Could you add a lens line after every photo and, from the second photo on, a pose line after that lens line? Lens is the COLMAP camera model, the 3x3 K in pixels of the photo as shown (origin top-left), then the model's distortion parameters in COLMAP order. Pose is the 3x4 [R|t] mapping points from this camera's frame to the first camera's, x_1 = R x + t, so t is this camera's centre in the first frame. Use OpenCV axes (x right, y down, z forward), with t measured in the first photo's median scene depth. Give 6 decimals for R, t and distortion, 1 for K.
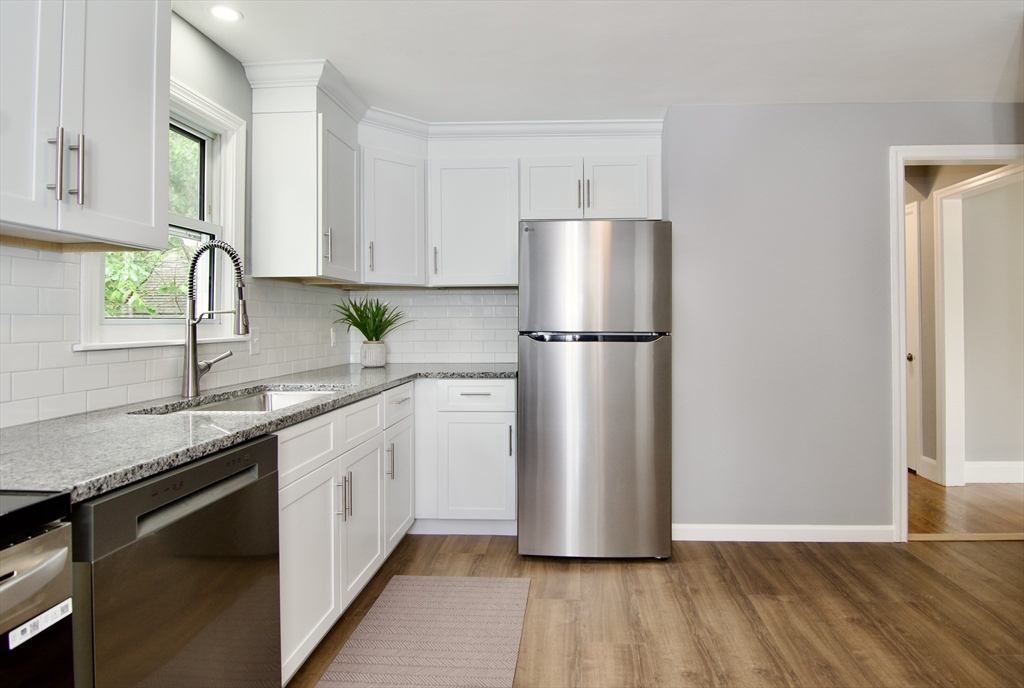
lens RADIAL K [[522.6, 0, 542.0], [0, 522.6, 319.9], [0, 0, 1]] dist [-0.004490, -0.008804]
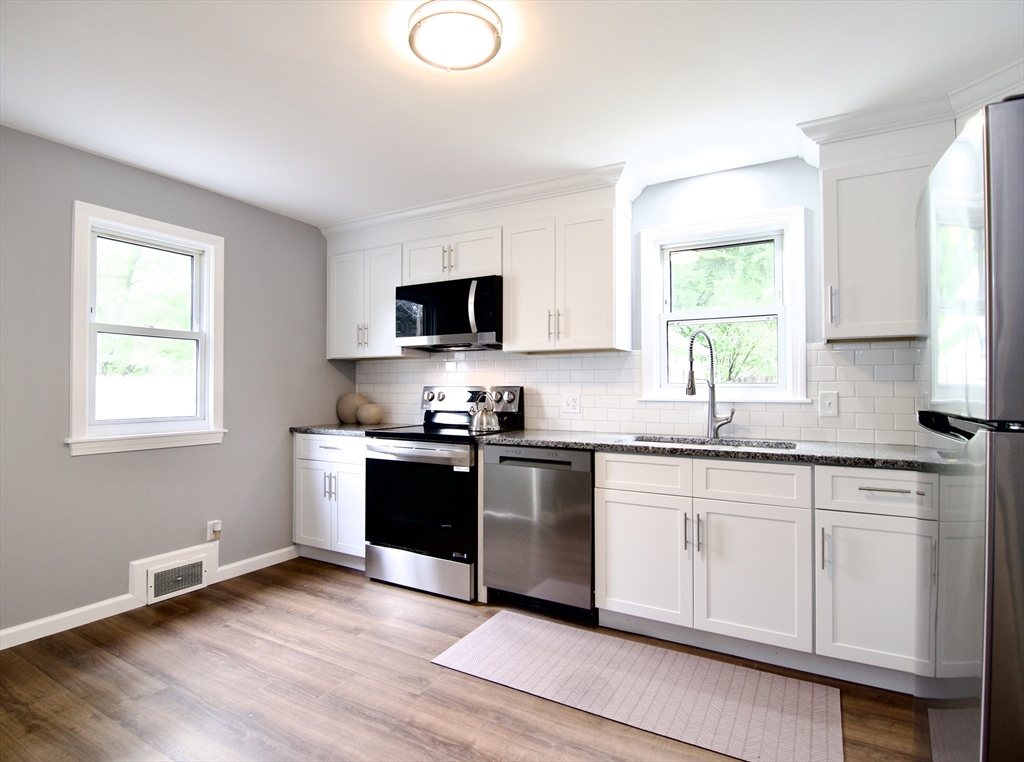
lens RADIAL K [[551.6, 0, 517.7], [0, 551.6, 382.1], [0, 0, 1]] dist [-0.015739, 0.000341]
pose [[-0.408146, -0.000683, -0.912916, 0.736106], [0.004917, 0.999984, -0.002947, -0.003568], [0.912903, -0.005692, -0.408136, 0.899358]]
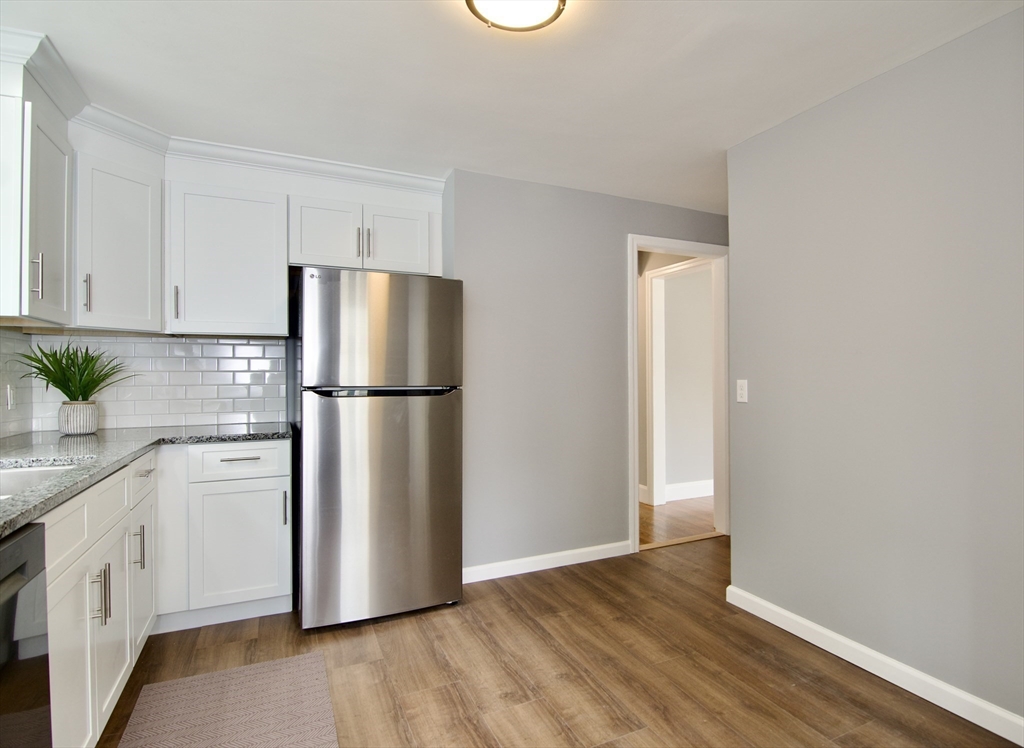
lens RADIAL K [[541.7, 0, 521.3], [0, 541.7, 375.7], [0, 0, 1]] dist [-0.013472, -0.005747]
pose [[0.884789, -0.000604, 0.465991, -0.151073], [-0.000538, 0.999997, 0.002318, 0.000462], [-0.465991, -0.002302, 0.884786, -0.017601]]
